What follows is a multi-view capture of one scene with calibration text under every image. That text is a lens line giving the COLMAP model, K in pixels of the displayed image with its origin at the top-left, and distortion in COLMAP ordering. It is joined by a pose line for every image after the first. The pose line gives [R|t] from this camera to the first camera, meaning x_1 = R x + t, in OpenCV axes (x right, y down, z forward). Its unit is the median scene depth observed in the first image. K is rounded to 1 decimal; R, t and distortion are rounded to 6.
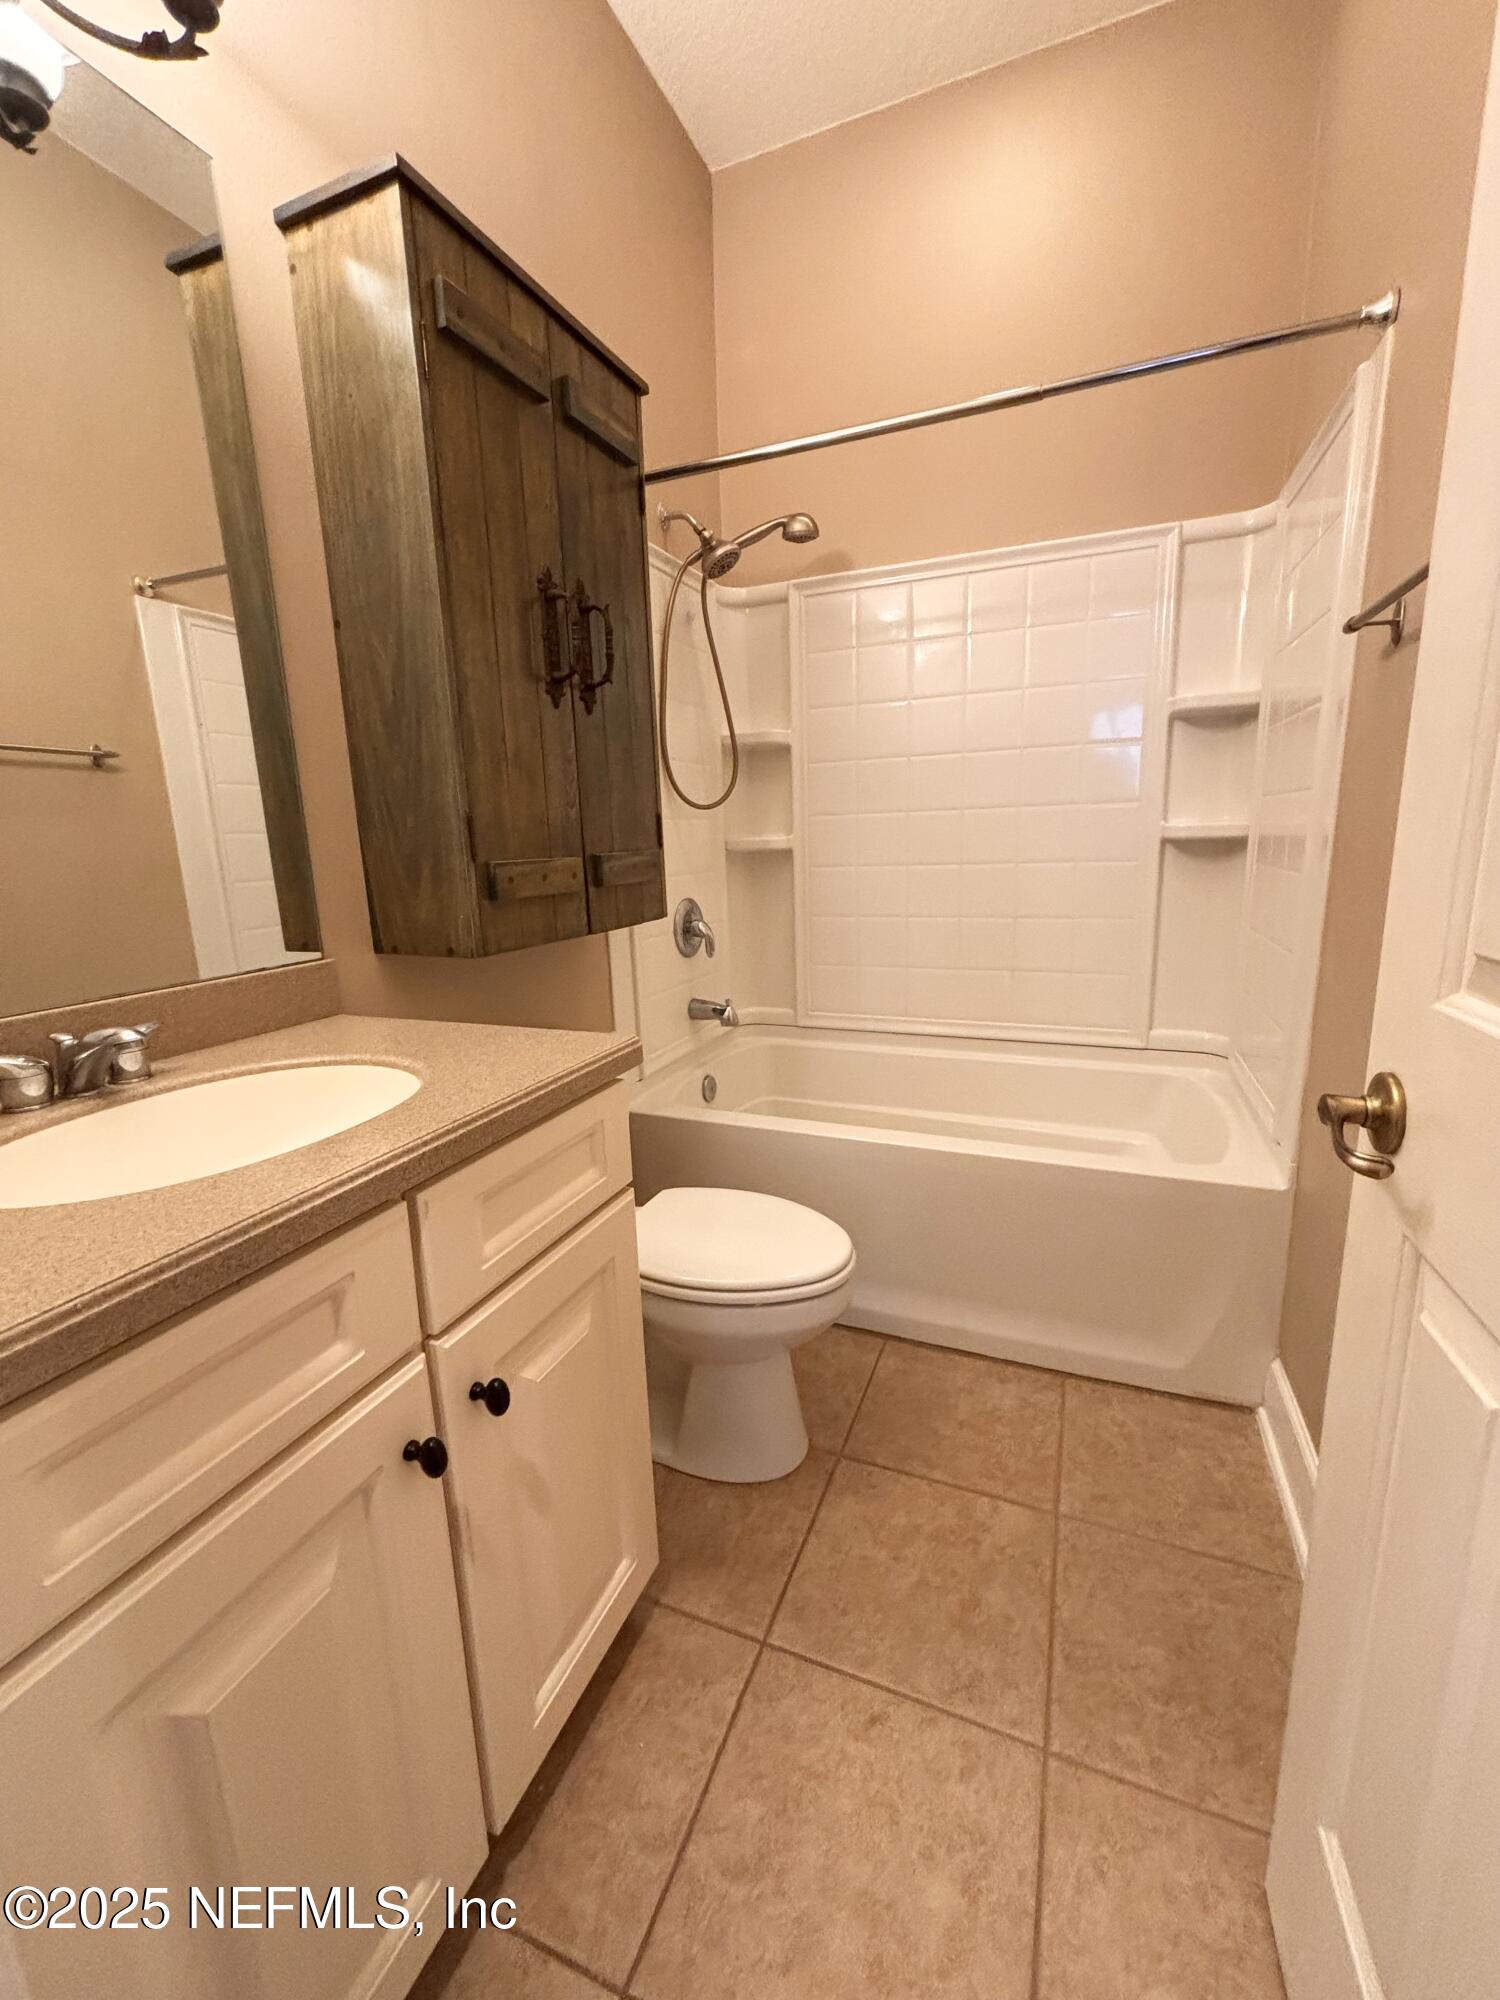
lens RADIAL K [[826.1, 0, 750.0], [0, 826.1, 1000.0], [0, 0, 1]] dist [-0.020296, 0.024593]
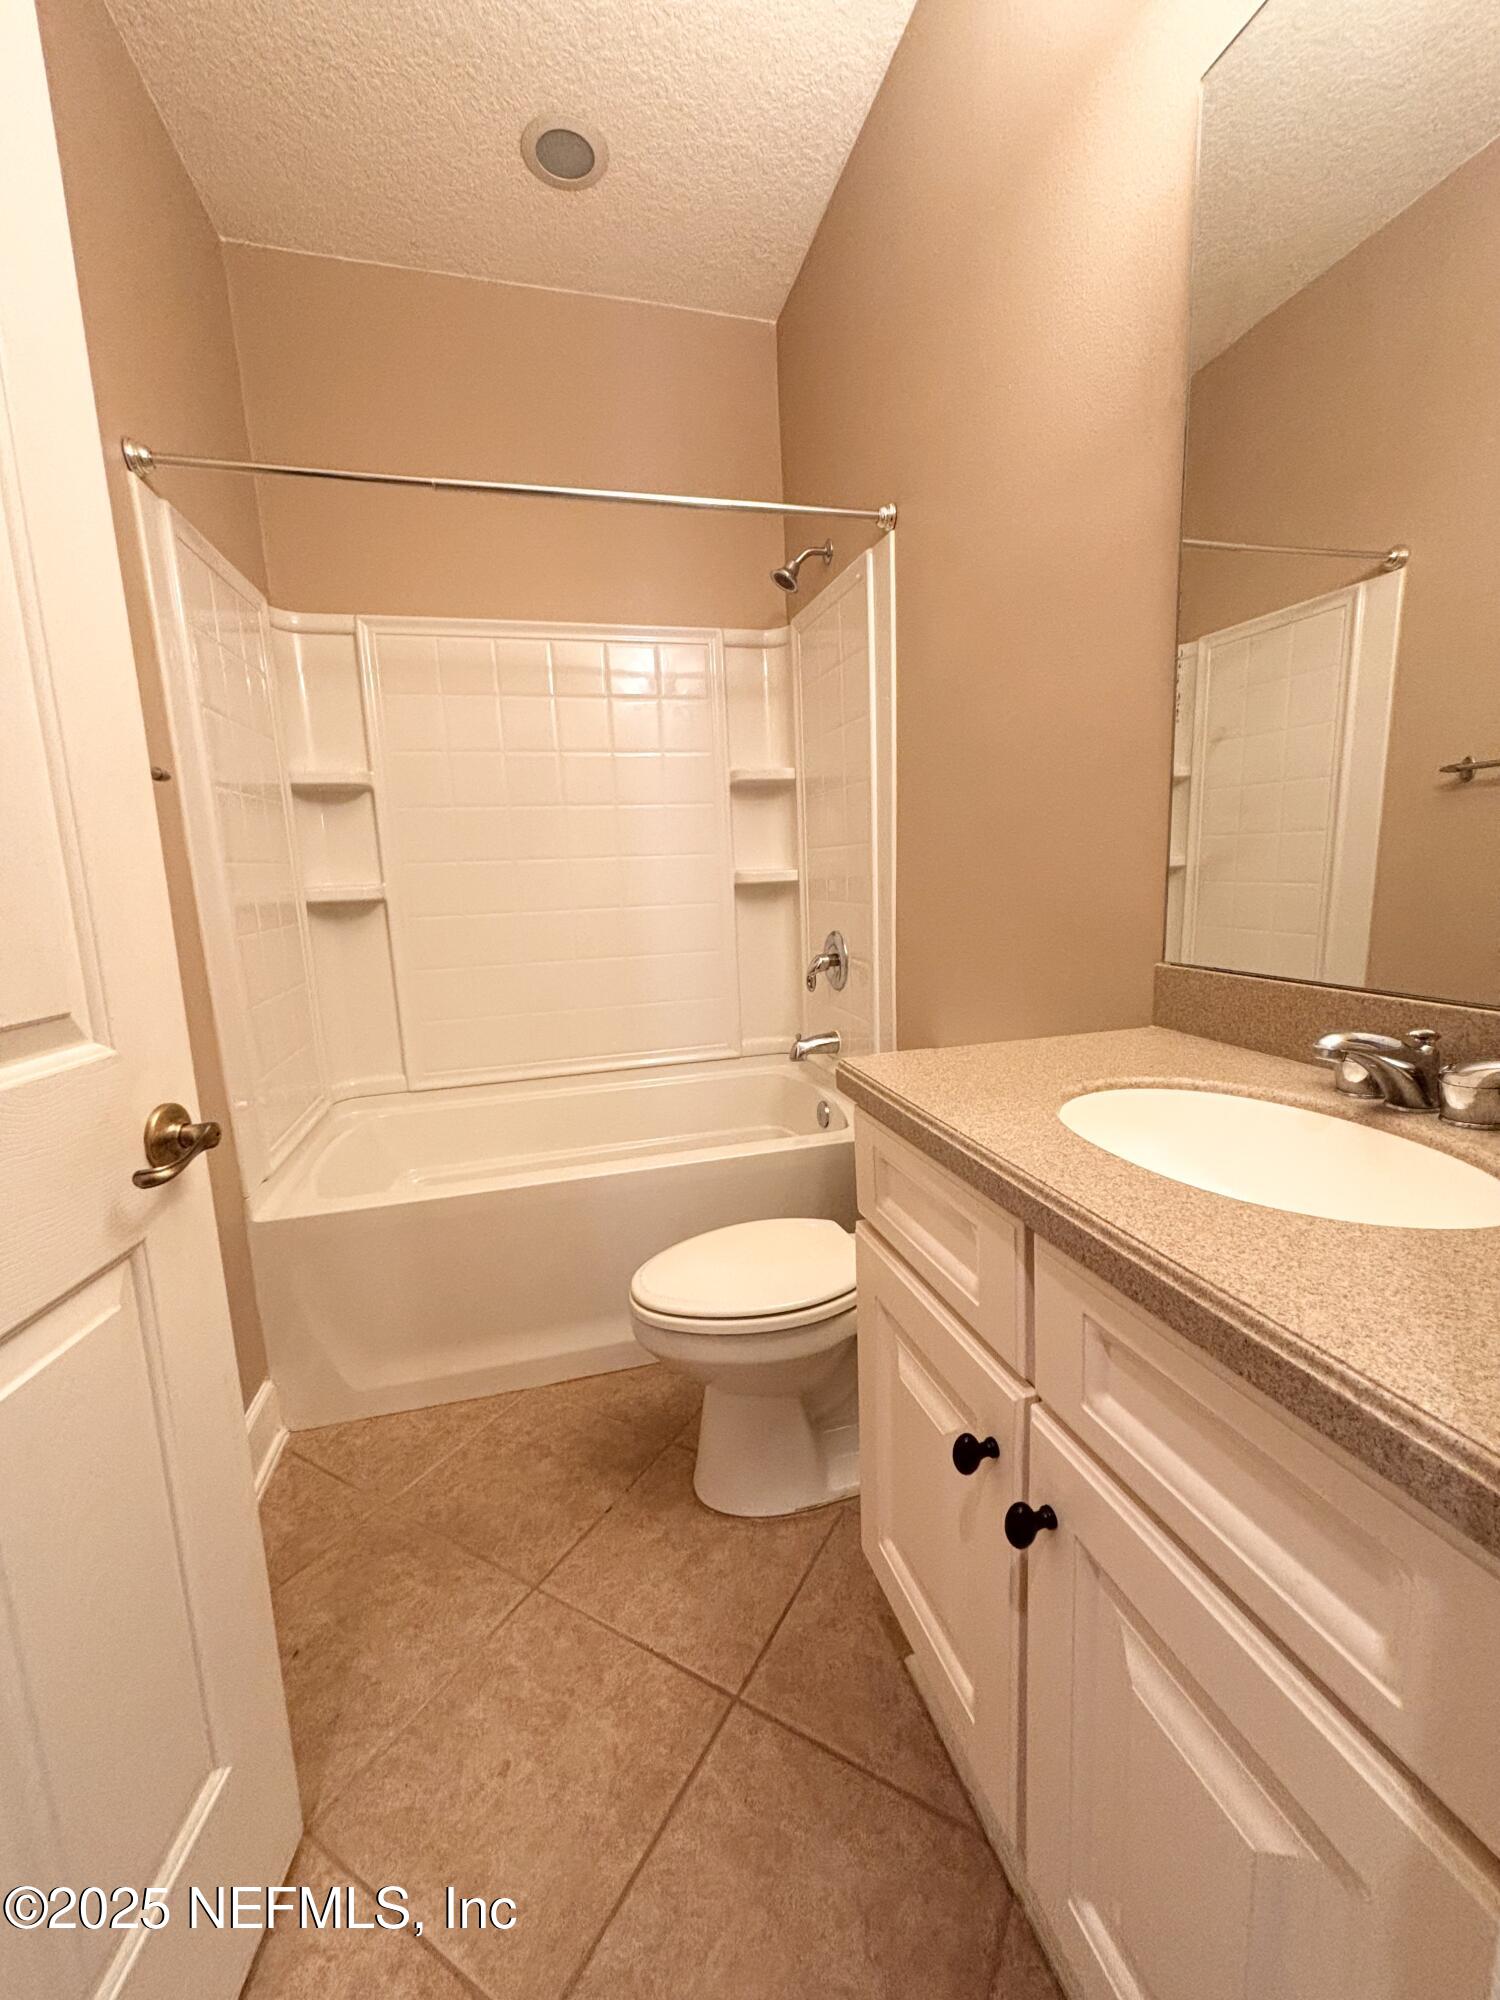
lens RADIAL K [[786.7, 0, 750.0], [0, 786.7, 1000.0], [0, 0, 1]] dist [-0.000685, -0.000599]
pose [[0.791078, -0.103595, 0.602880, -0.212817], [0.139032, 0.990212, -0.012282, -0.008177], [-0.595707, 0.093536, 0.797737, 0.084430]]
